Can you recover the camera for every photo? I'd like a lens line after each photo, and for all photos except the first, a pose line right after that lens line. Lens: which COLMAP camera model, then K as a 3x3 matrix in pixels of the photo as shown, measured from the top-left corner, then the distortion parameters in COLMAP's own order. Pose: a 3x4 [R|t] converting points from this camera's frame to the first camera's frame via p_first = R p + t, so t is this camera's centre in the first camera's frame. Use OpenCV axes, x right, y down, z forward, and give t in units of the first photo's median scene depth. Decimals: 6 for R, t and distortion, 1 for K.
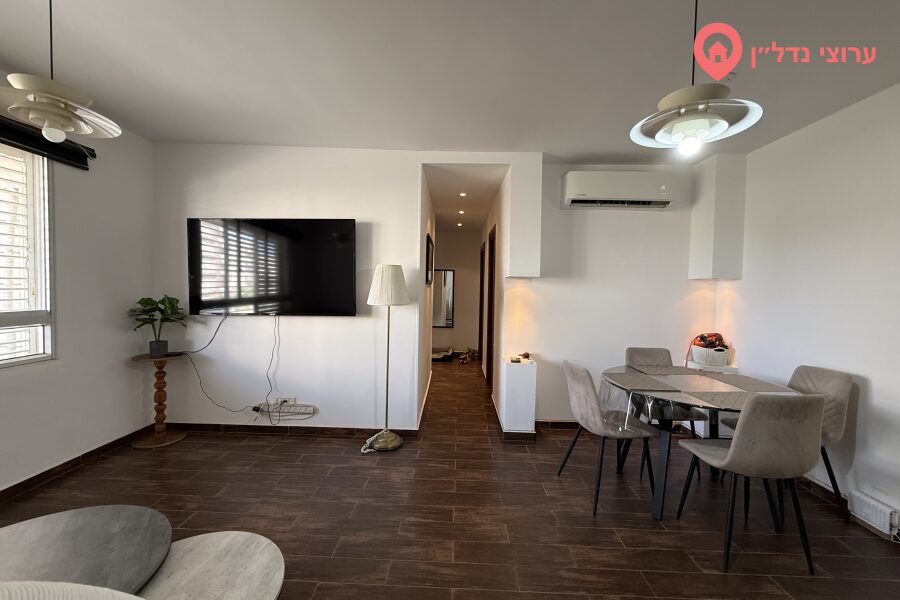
lens RADIAL K [[360.8, 0, 445.7], [0, 360.8, 296.0], [0, 0, 1]] dist [0.001239, 0.000082]
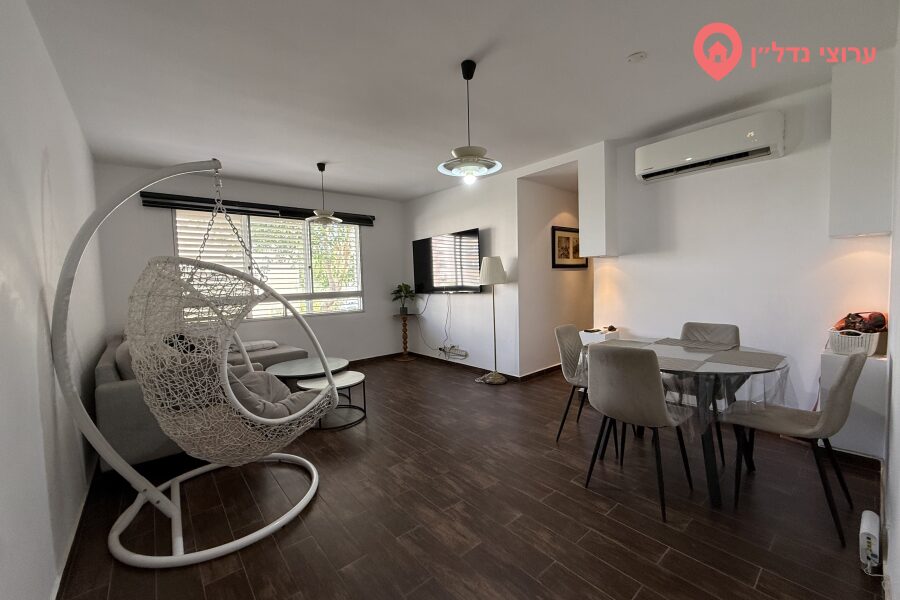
lens RADIAL K [[360.8, 0, 450.1], [0, 360.8, 299.2], [0, 0, 1]] dist [0.001239, 0.000082]
pose [[0.663989, -0.001557, -0.747741, 0.790690], [0.021346, 0.999630, 0.016874, 0.053230], [0.747438, -0.027165, 0.663776, -0.082765]]
